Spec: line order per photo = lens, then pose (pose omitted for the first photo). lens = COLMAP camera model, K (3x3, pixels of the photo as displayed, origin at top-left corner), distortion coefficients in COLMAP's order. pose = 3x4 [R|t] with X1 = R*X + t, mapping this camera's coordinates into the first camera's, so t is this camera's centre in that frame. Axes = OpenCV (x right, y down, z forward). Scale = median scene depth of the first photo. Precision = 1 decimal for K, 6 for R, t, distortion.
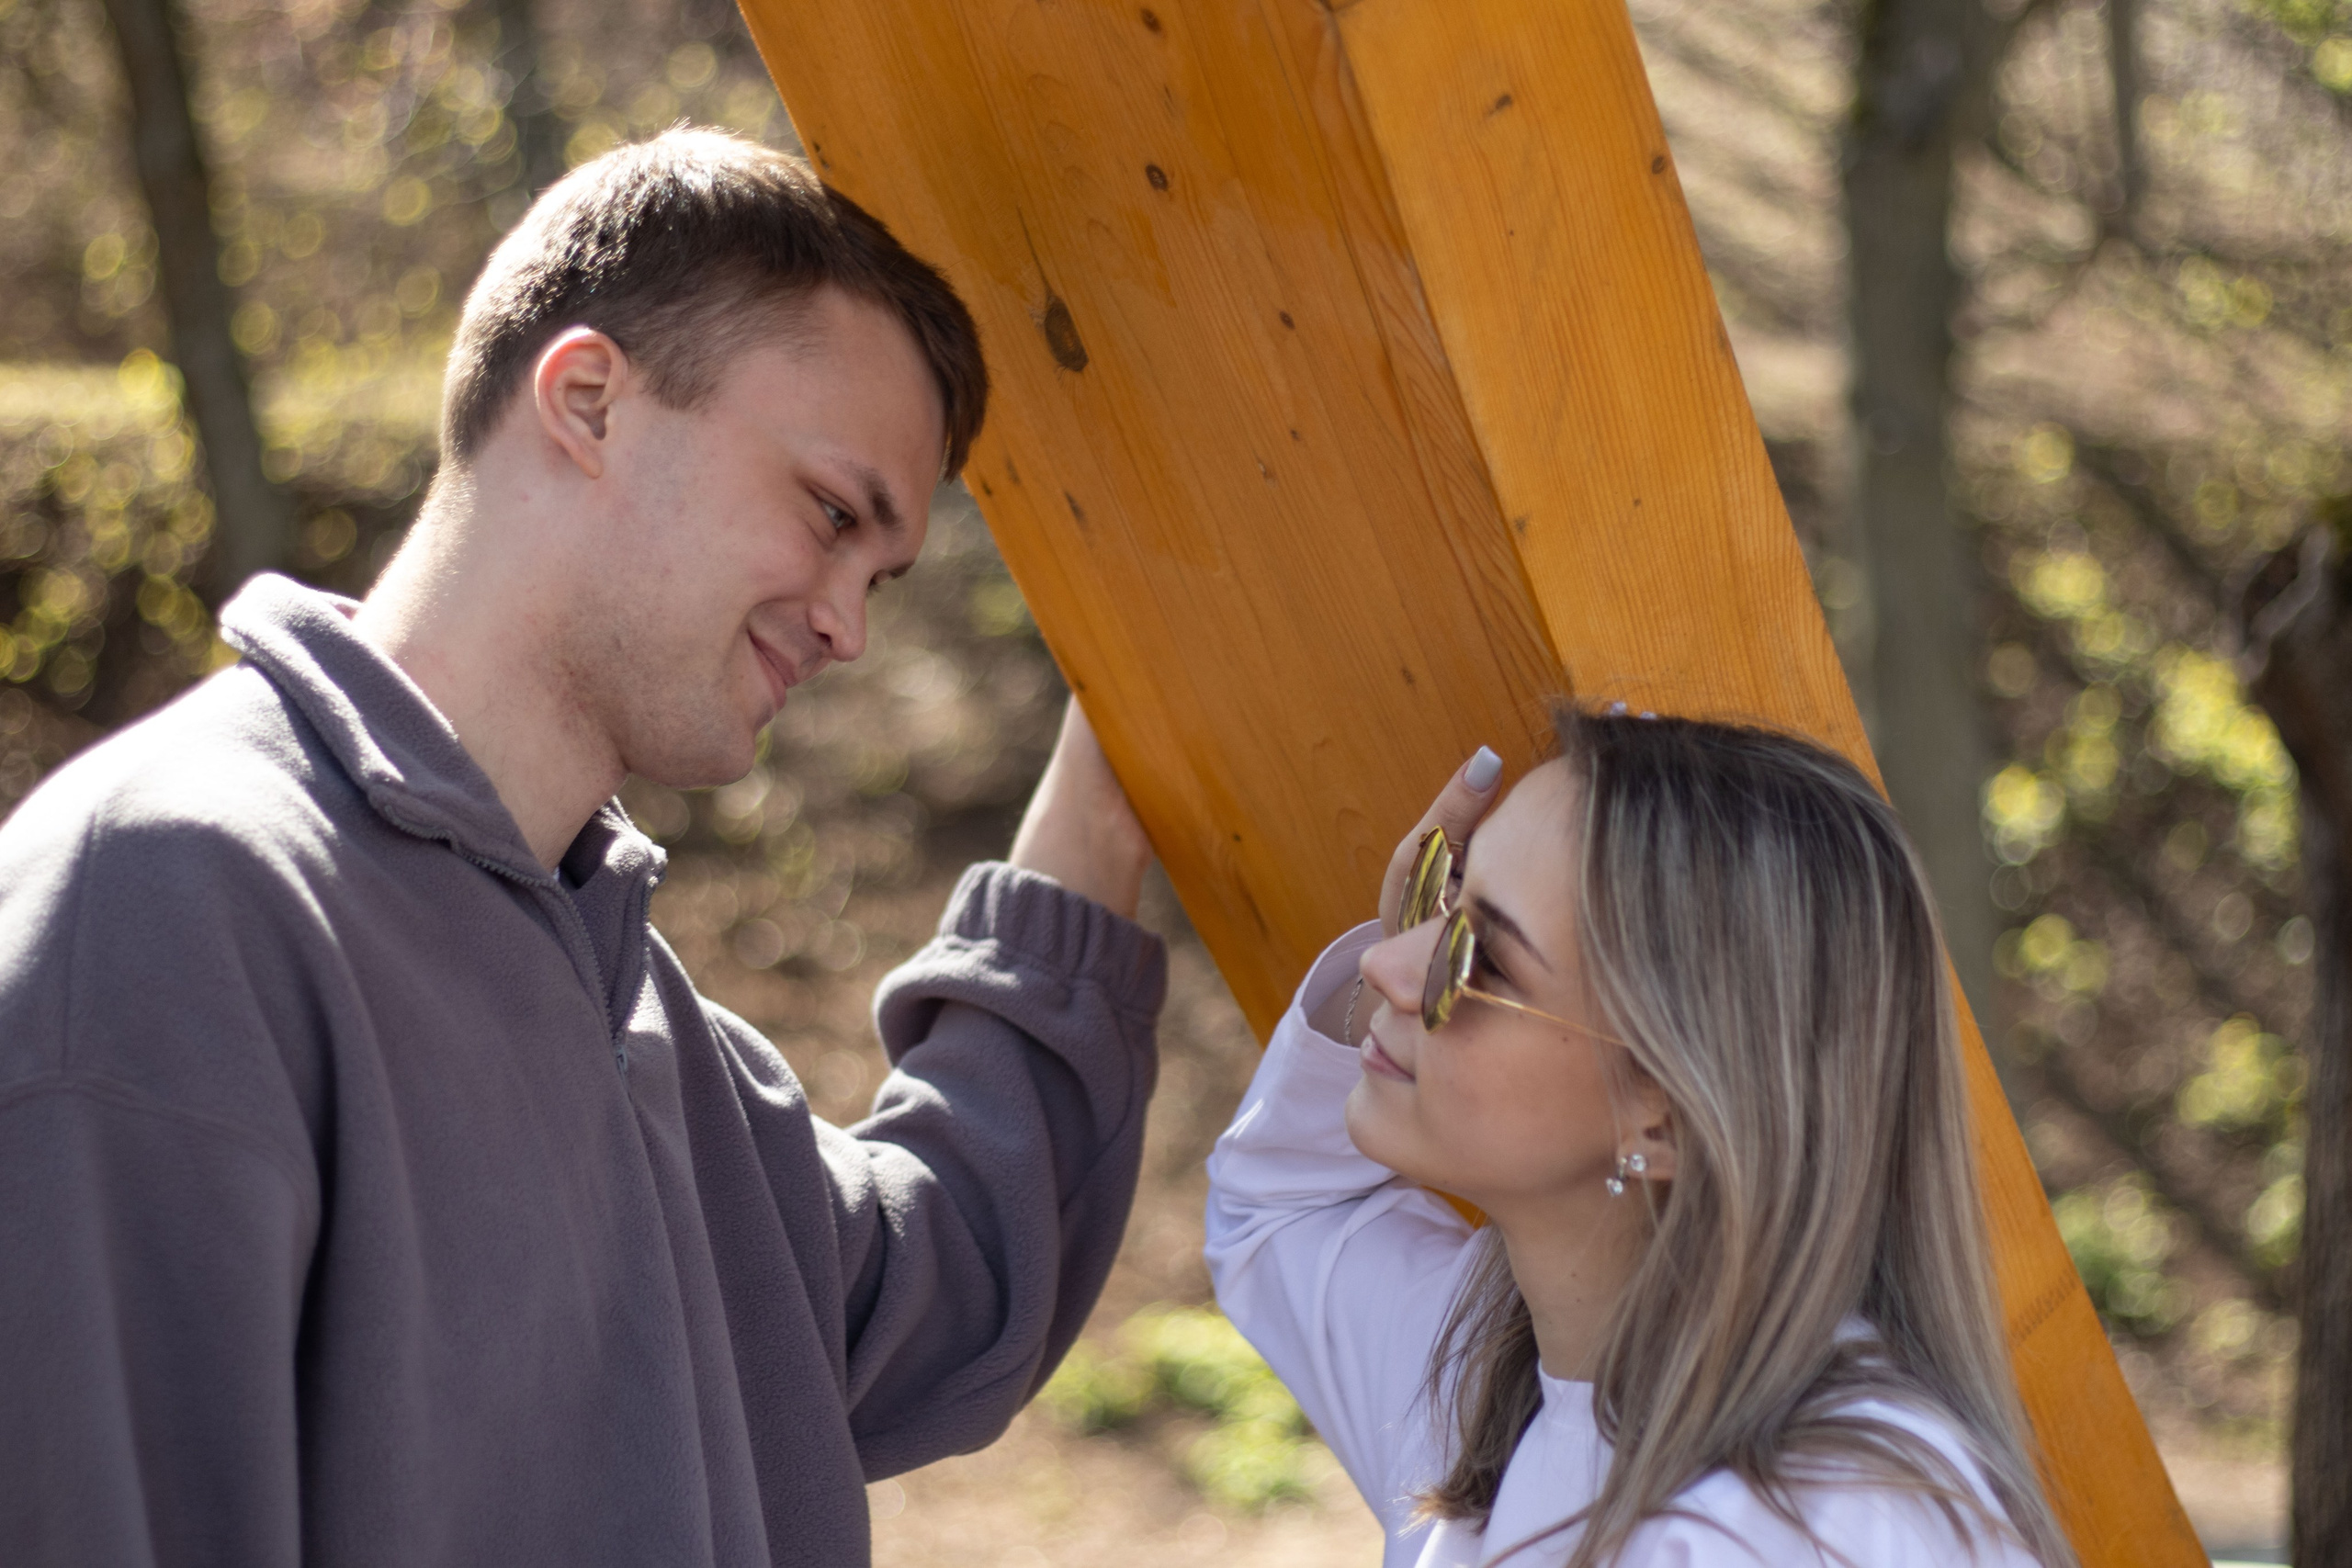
lens RADIAL K [[3121.4, 0, 1176.0], [0, 3121.4, 784.0], [0, 0, 1]] dist [-0.009069, 0.008961]
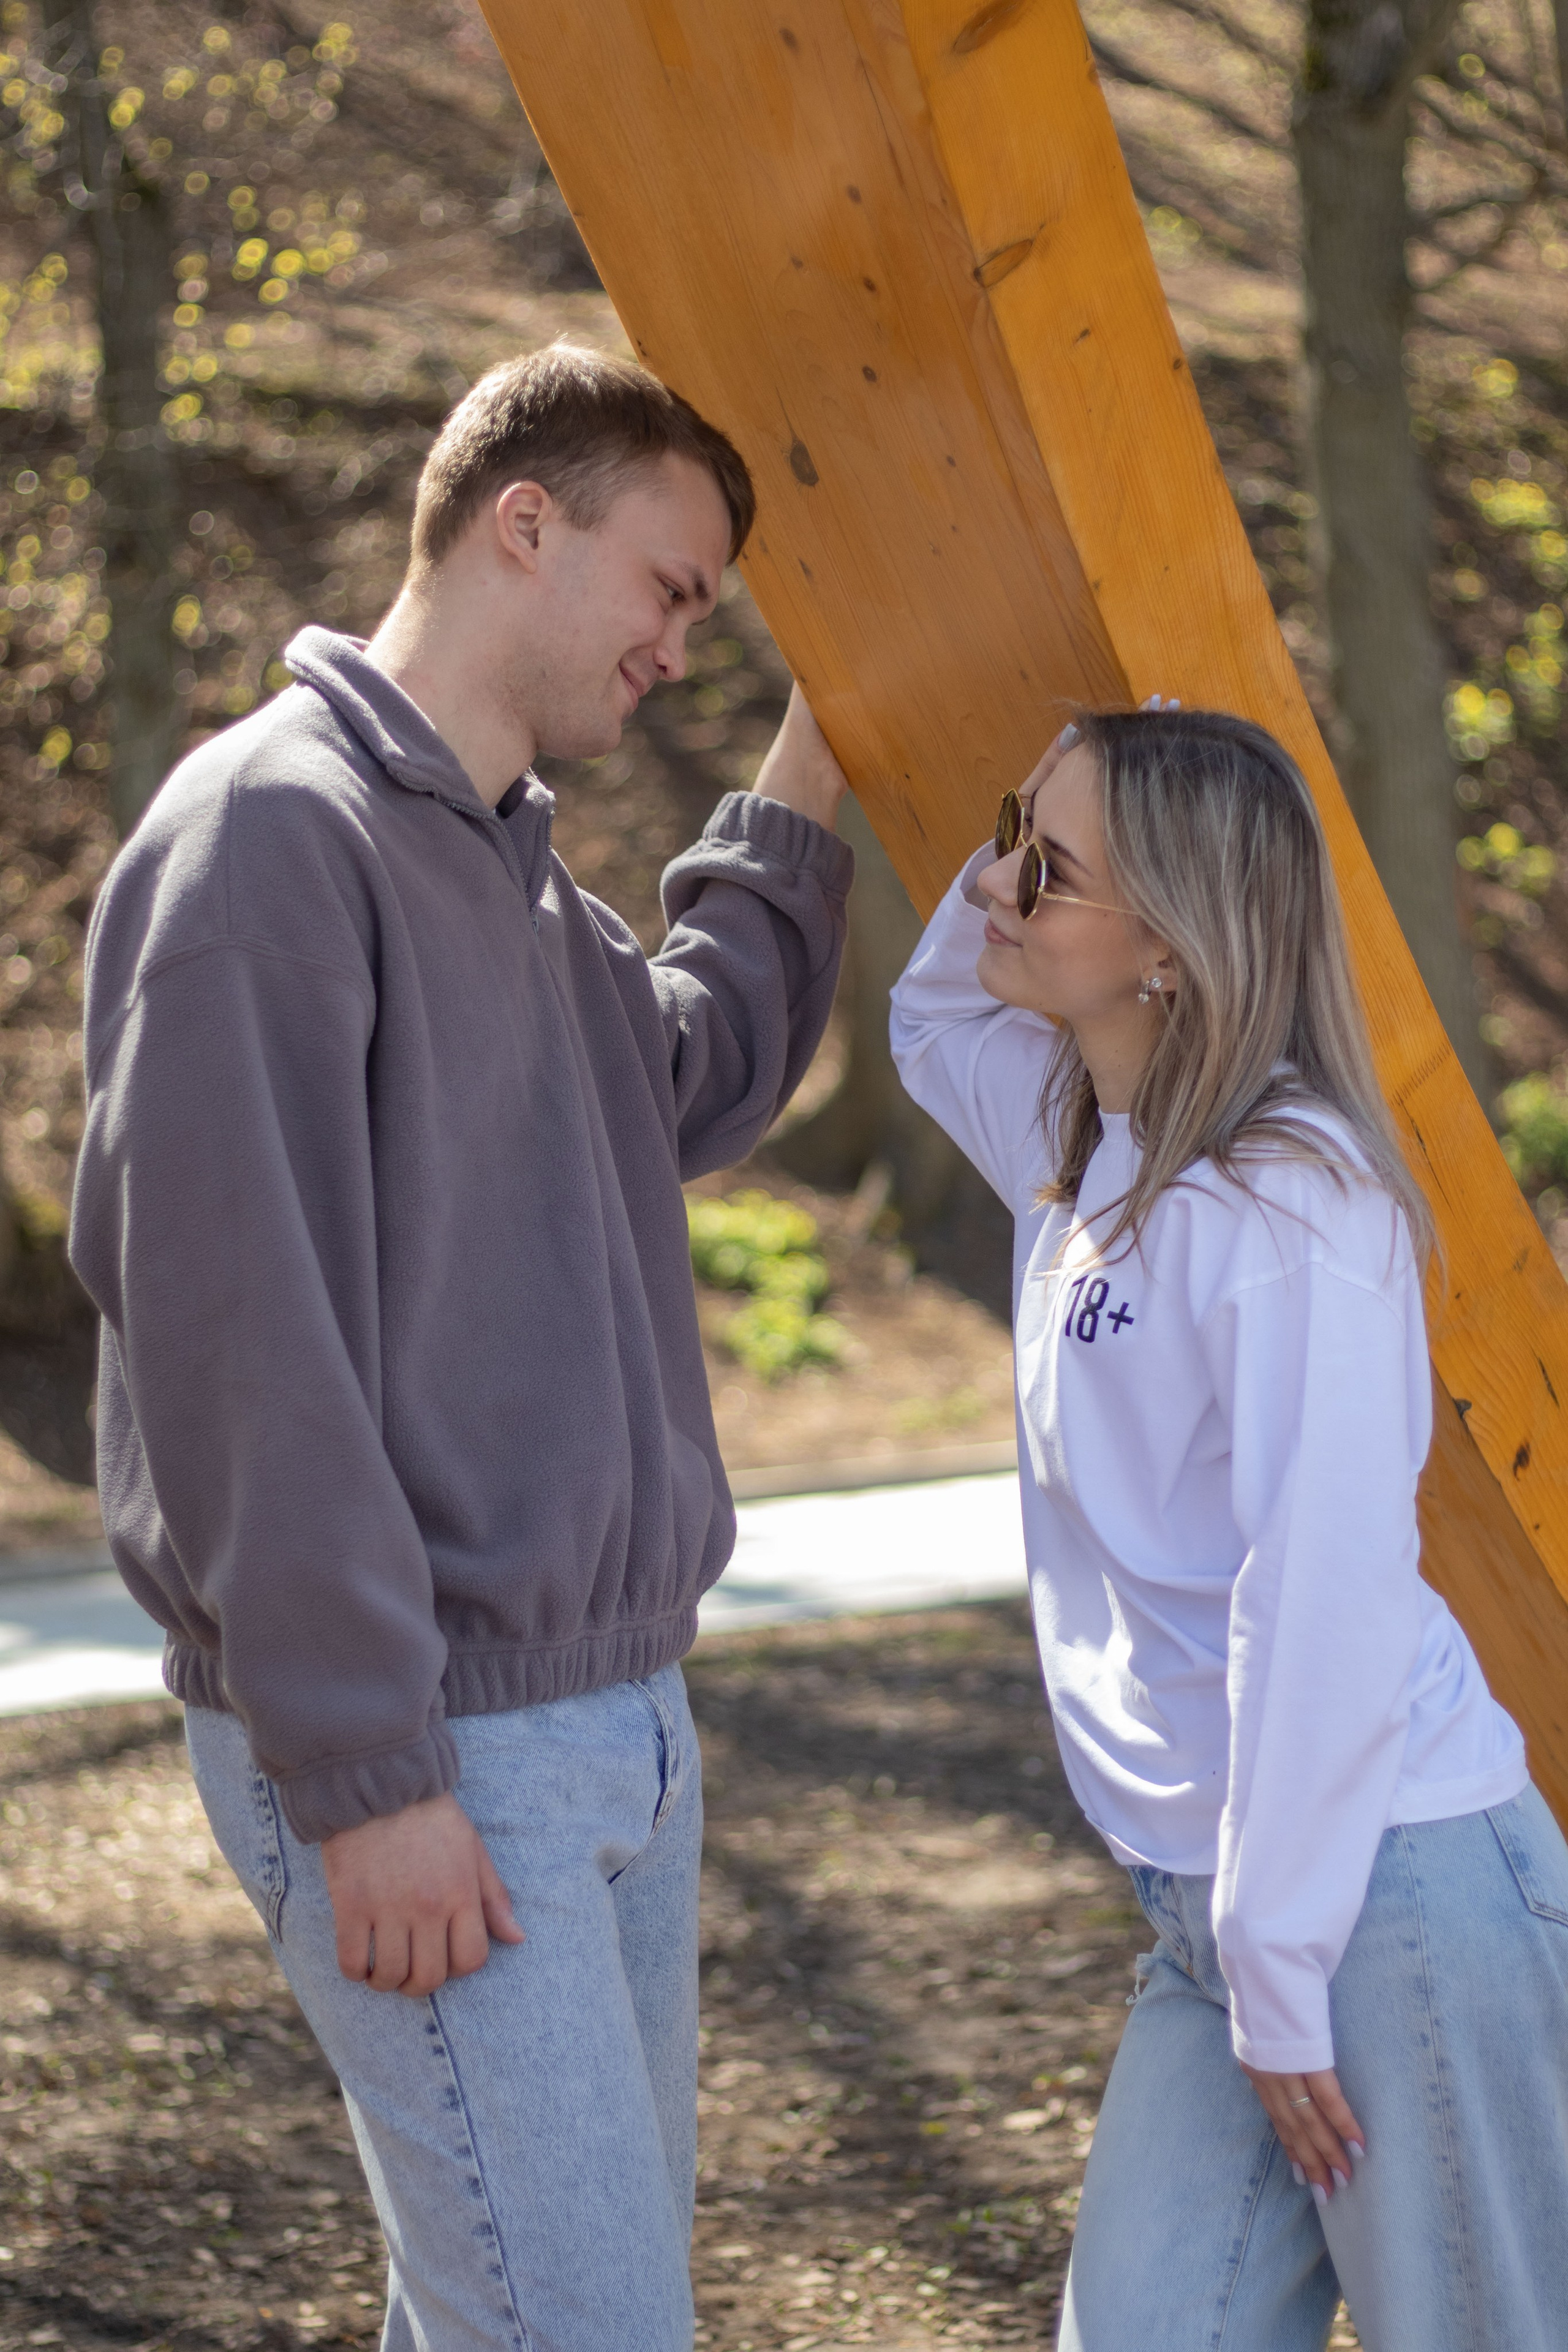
lens RADIAL K [[3121.7, 0, 784.0], [0, 3121.7, 1176.0], [0, 0, 1]] dist [-0.009069, 0.008961]
pose [[0.999134, -0.017660, 0.037666, -0.114859], [0.010527, 0.983287, 0.181760, -0.078455], [-0.040246, -0.181206, 0.982621, -0.637572]]
